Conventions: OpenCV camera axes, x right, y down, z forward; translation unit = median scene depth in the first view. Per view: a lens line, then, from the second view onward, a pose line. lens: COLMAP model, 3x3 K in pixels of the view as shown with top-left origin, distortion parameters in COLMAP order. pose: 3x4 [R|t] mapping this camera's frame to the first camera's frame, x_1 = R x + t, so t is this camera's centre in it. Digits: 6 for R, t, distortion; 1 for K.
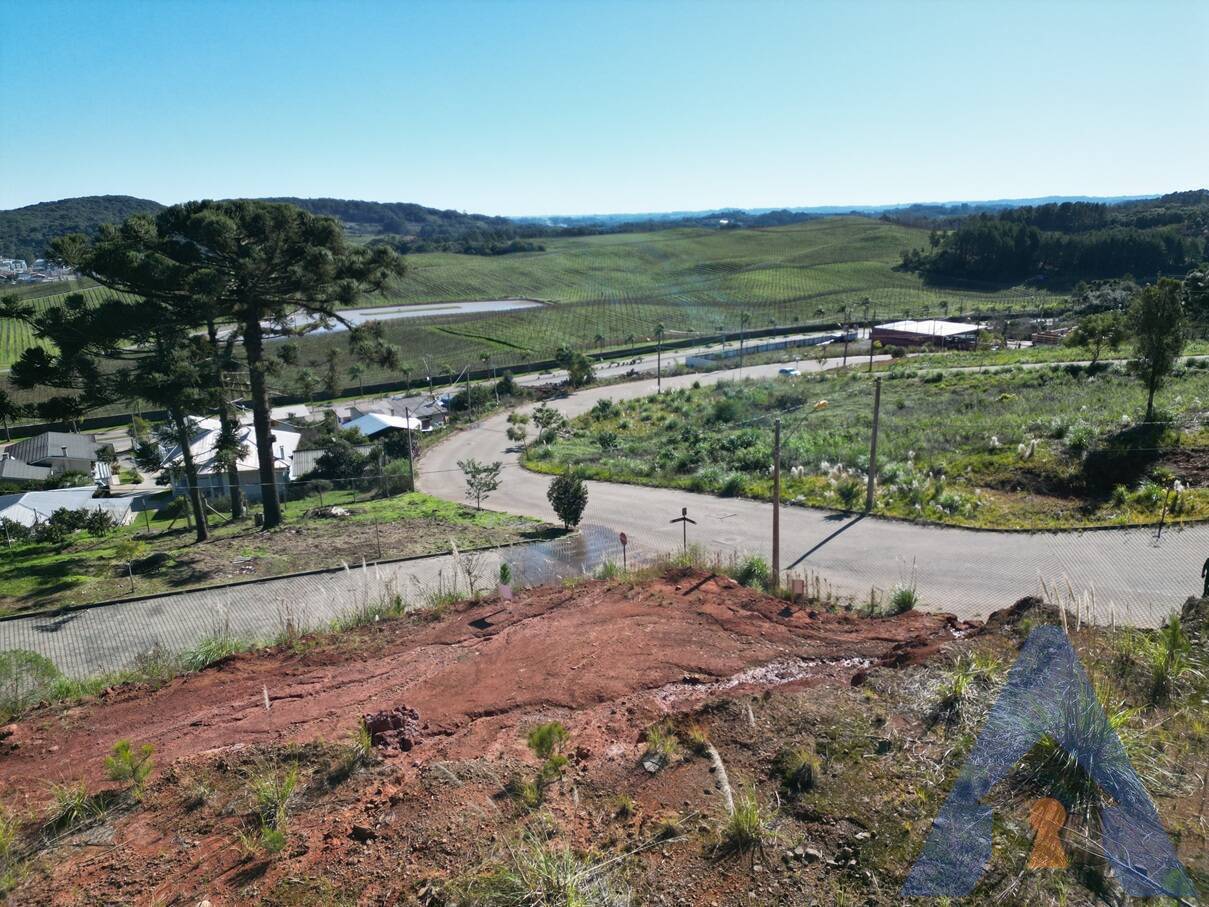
lens RADIAL K [[848.3, 0, 607.0], [0, 848.3, 447.8], [0, 0, 1]] dist [0.070436, -0.060624]
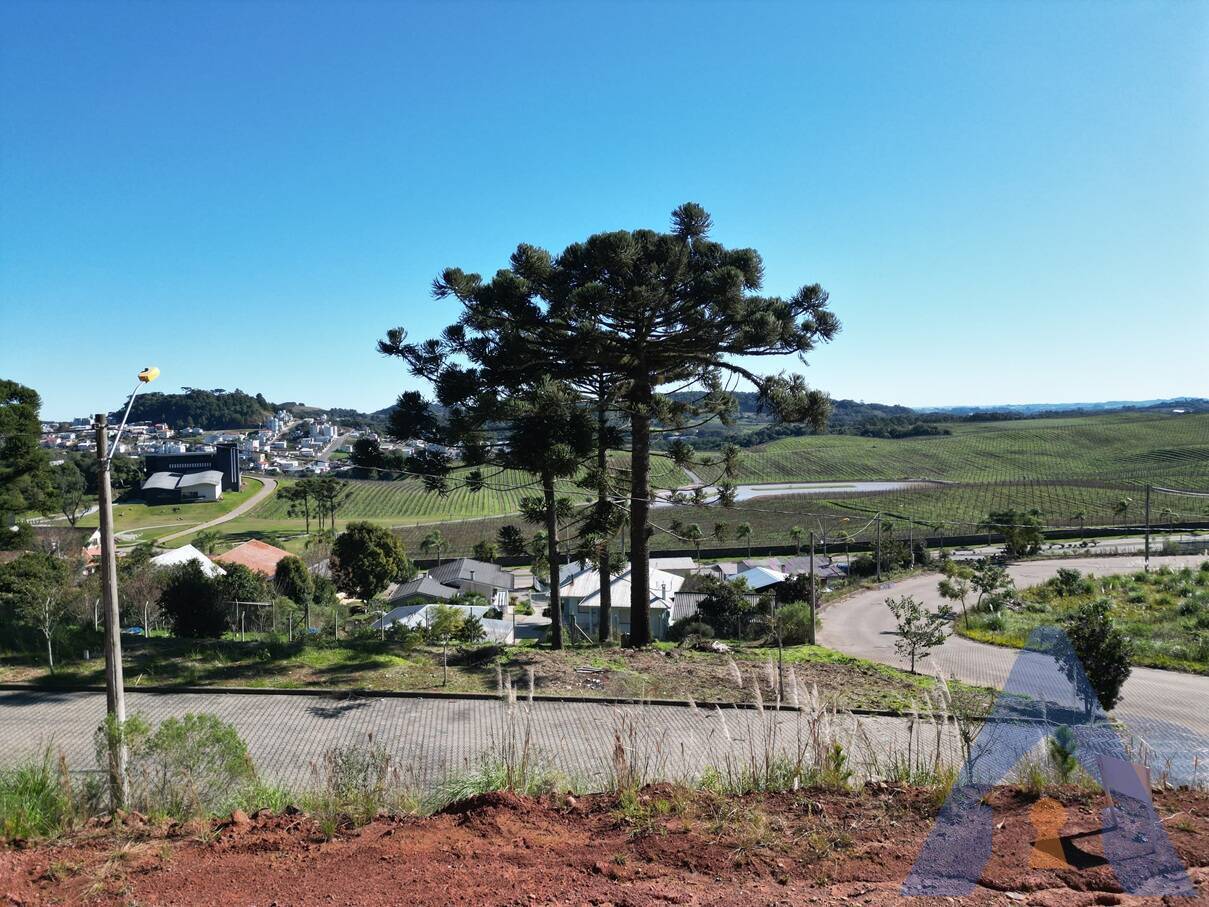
lens RADIAL K [[848.3, 0, 599.4], [0, 848.3, 446.8], [0, 0, 1]] dist [0.070436, -0.060624]
pose [[0.898127, 0.020347, -0.439265, -0.048354], [-0.115893, 0.974565, -0.191812, 0.035970], [0.424190, 0.223179, 0.877641, 0.147065]]
